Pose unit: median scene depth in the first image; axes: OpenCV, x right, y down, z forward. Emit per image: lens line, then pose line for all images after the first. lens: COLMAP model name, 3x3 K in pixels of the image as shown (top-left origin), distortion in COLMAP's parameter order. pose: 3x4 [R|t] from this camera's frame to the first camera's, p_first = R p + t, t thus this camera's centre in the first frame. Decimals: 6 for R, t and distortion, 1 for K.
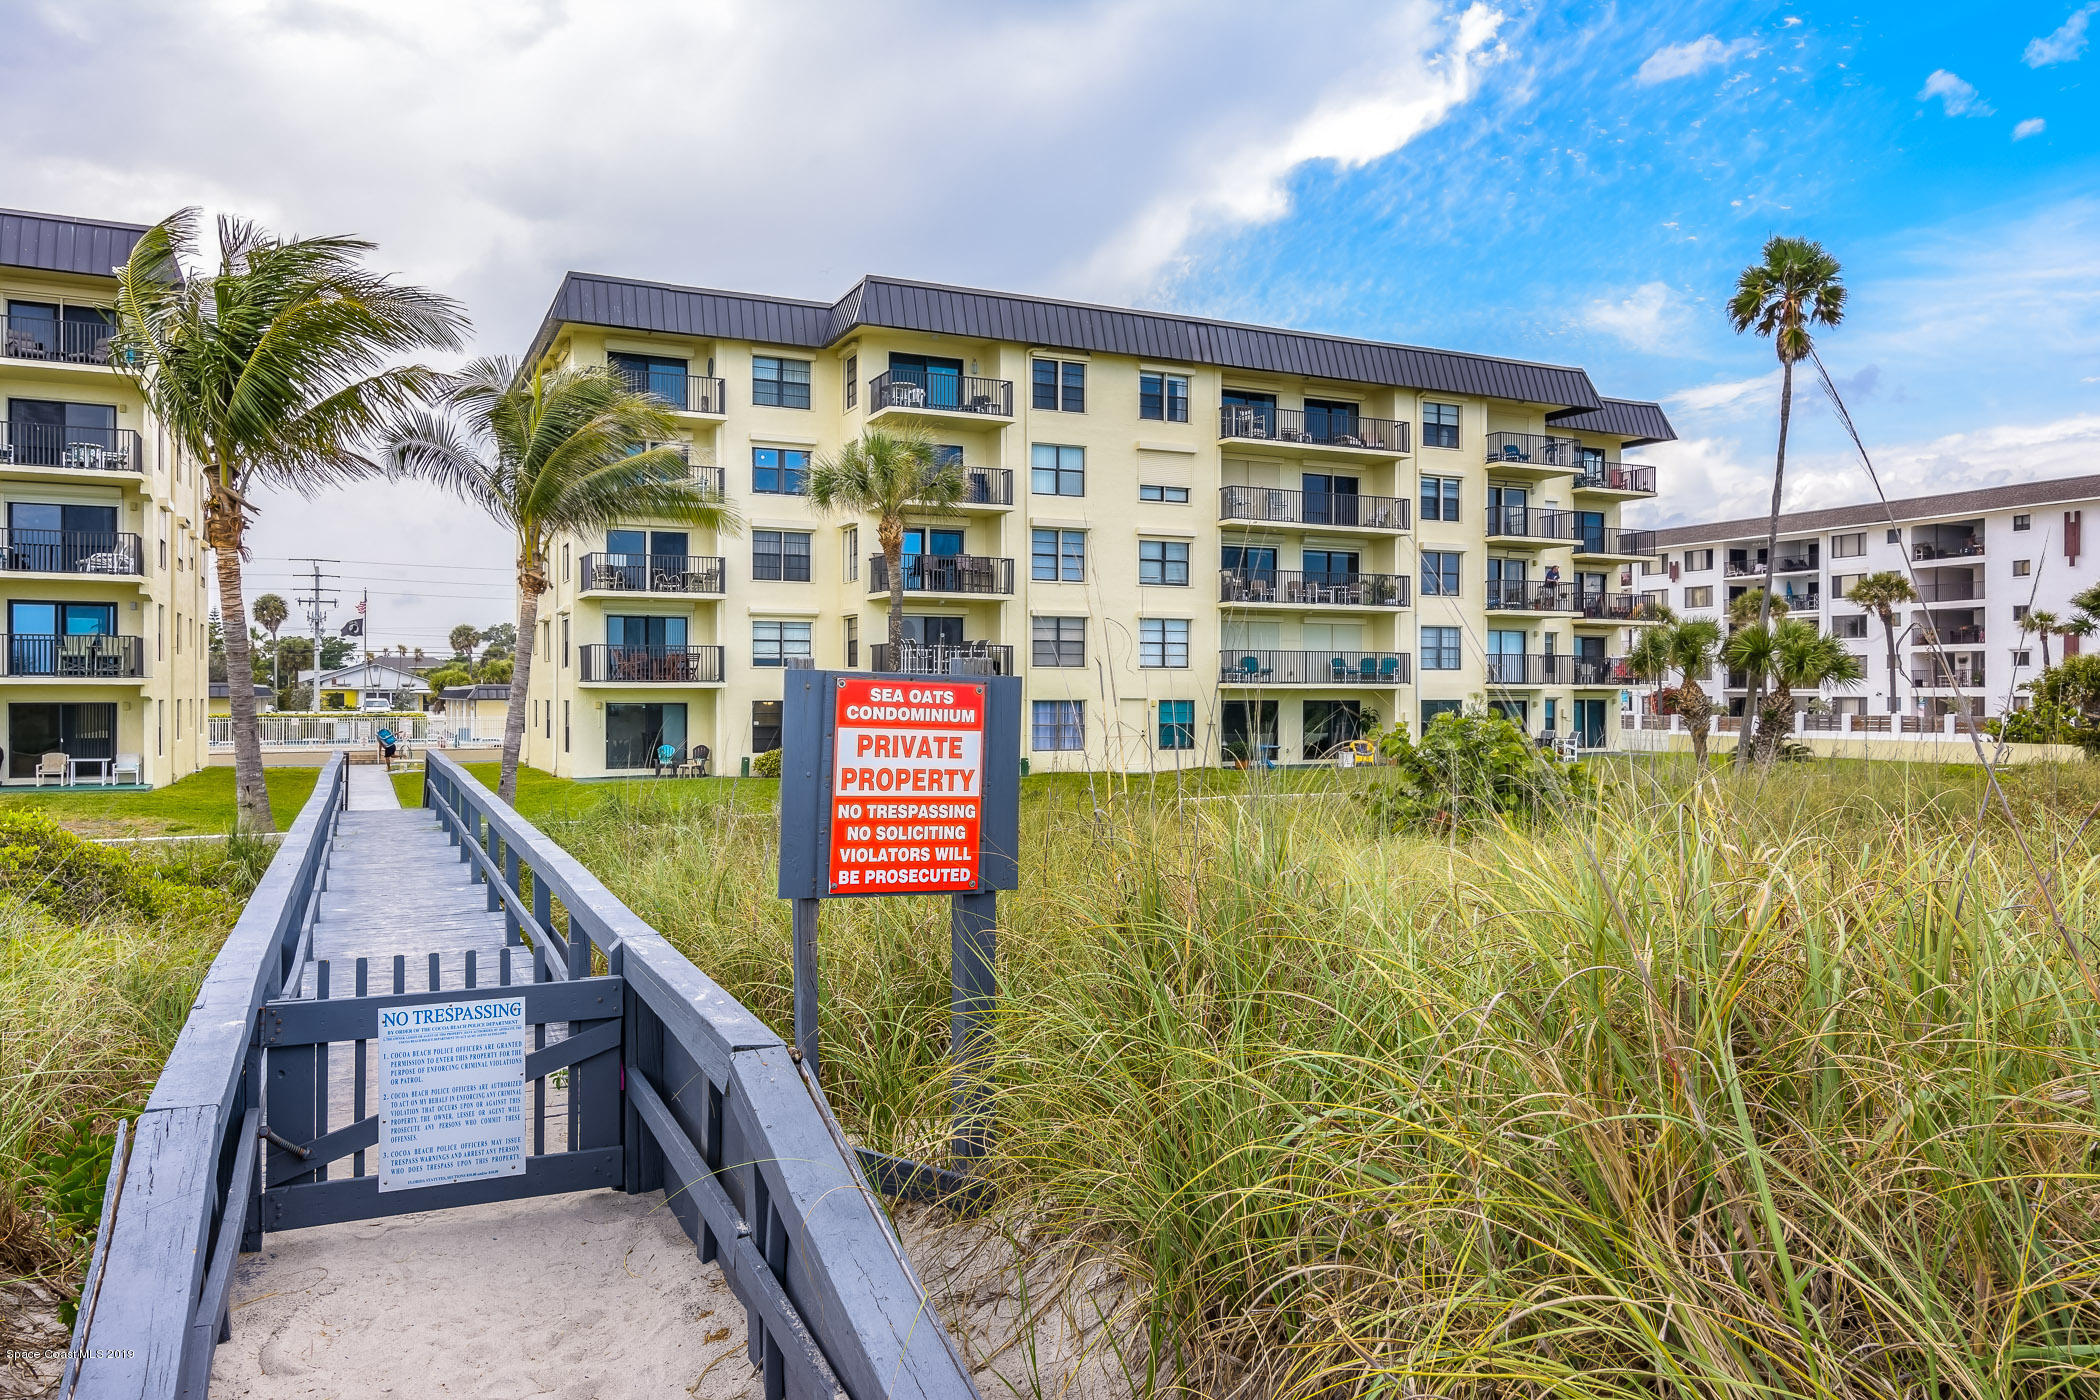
lens RADIAL K [[1541.4, 0, 1067.3], [0, 1541.4, 704.6], [0, 0, 1]] dist [-0.018738, 0.002529]
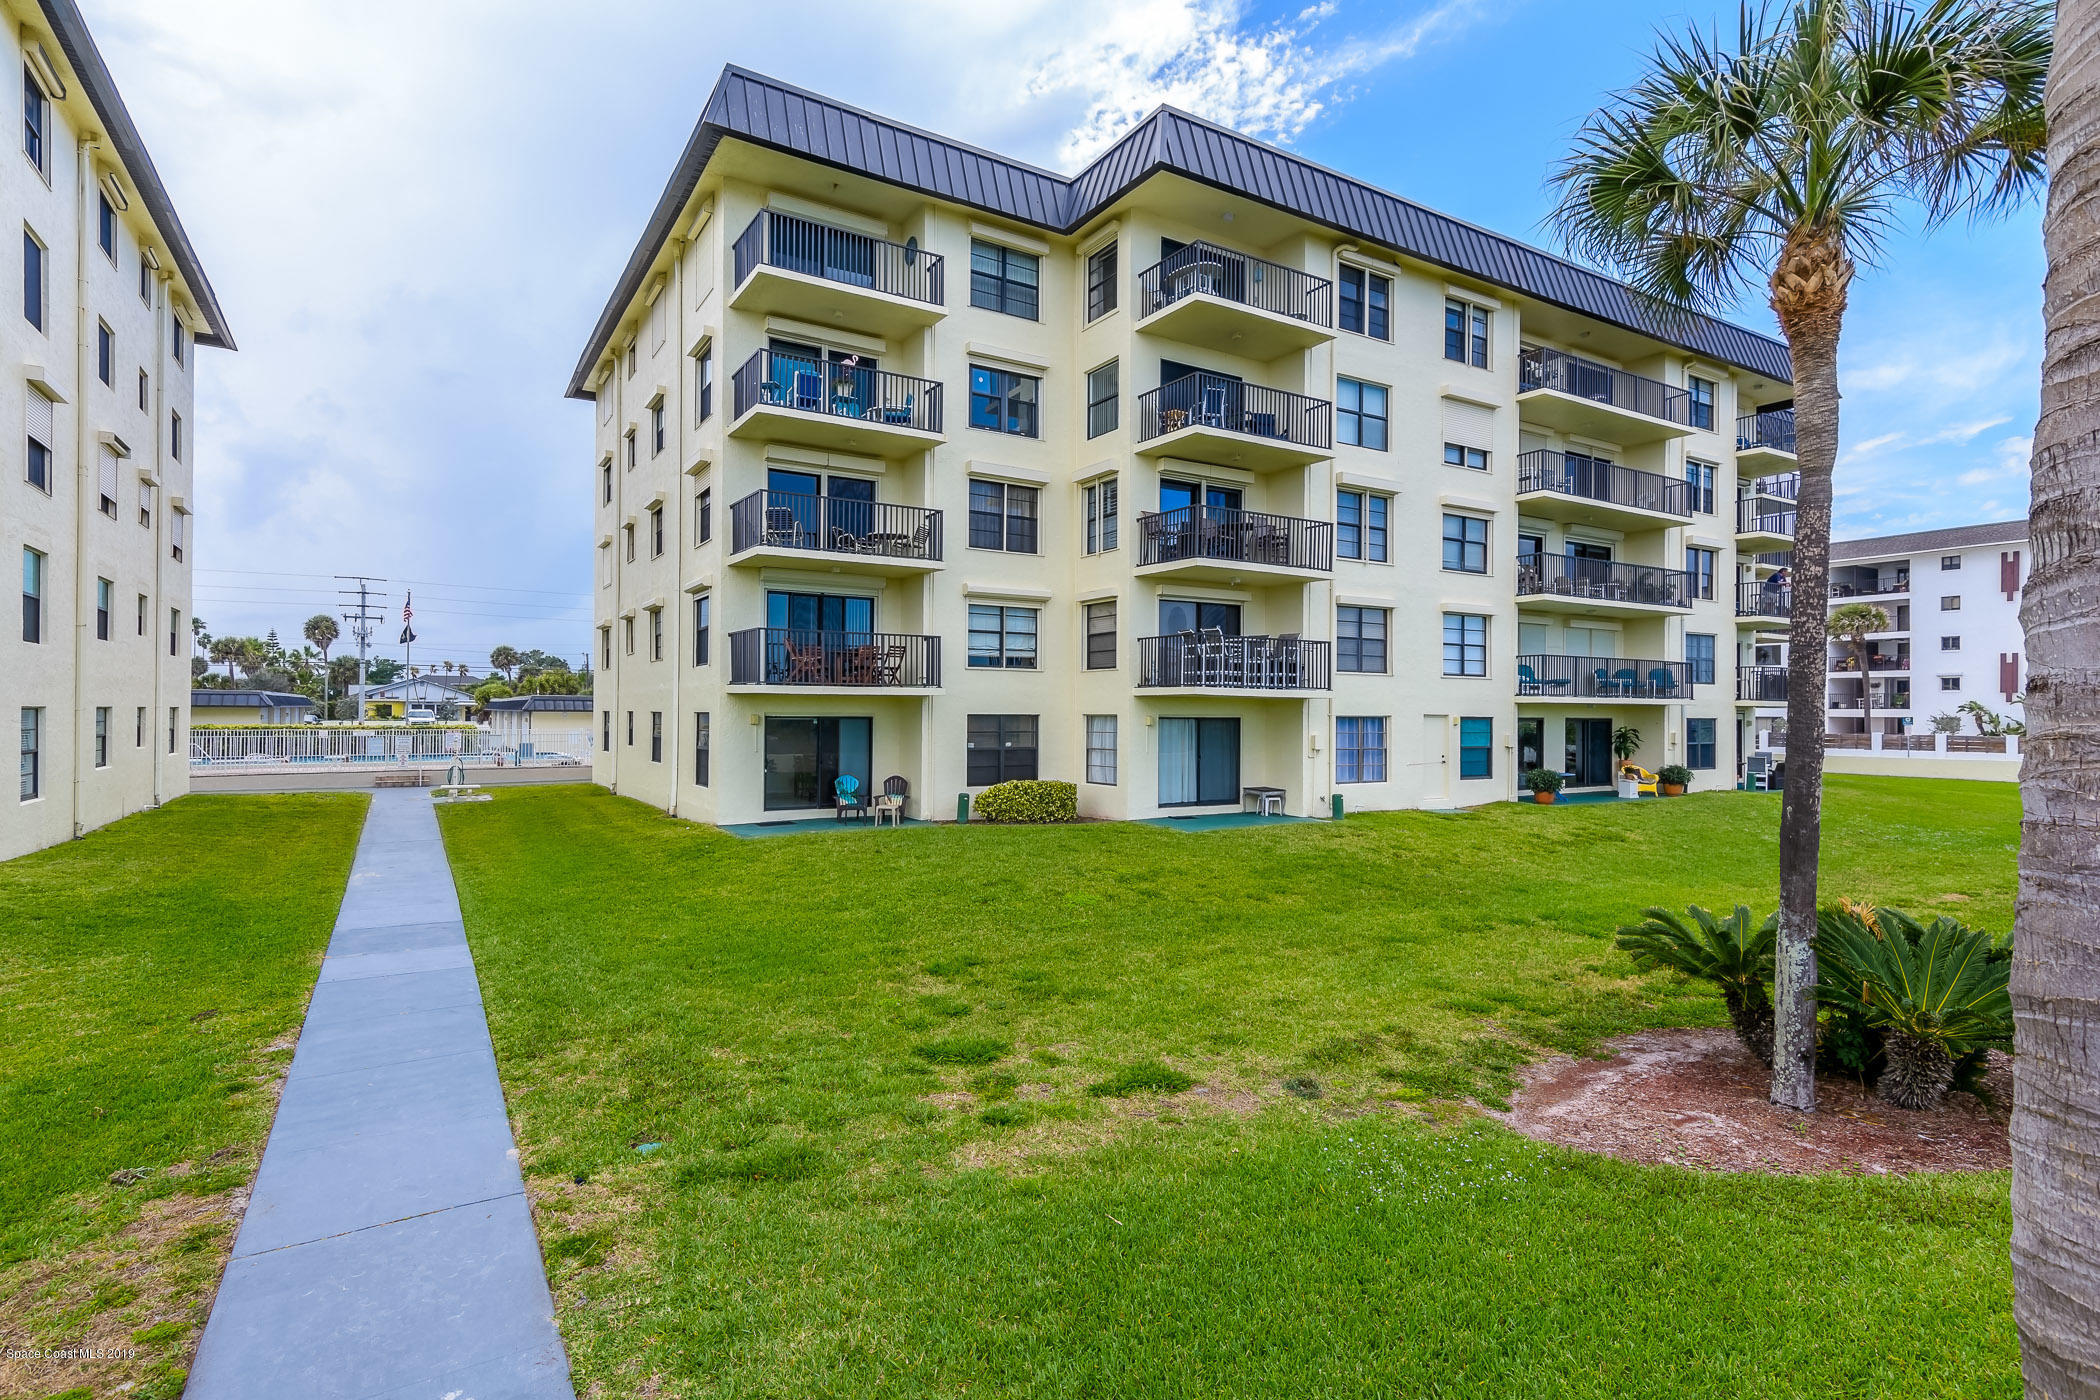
lens RADIAL K [[1102.6, 0, 1042.2], [0, 1102.6, 705.0], [0, 0, 1]] dist [-0.001426, 0.002613]
pose [[0.995982, 0.007134, 0.089274, -0.201638], [-0.006040, 0.999903, -0.012524, -0.000514], [-0.089355, 0.011934, 0.995928, 0.453201]]
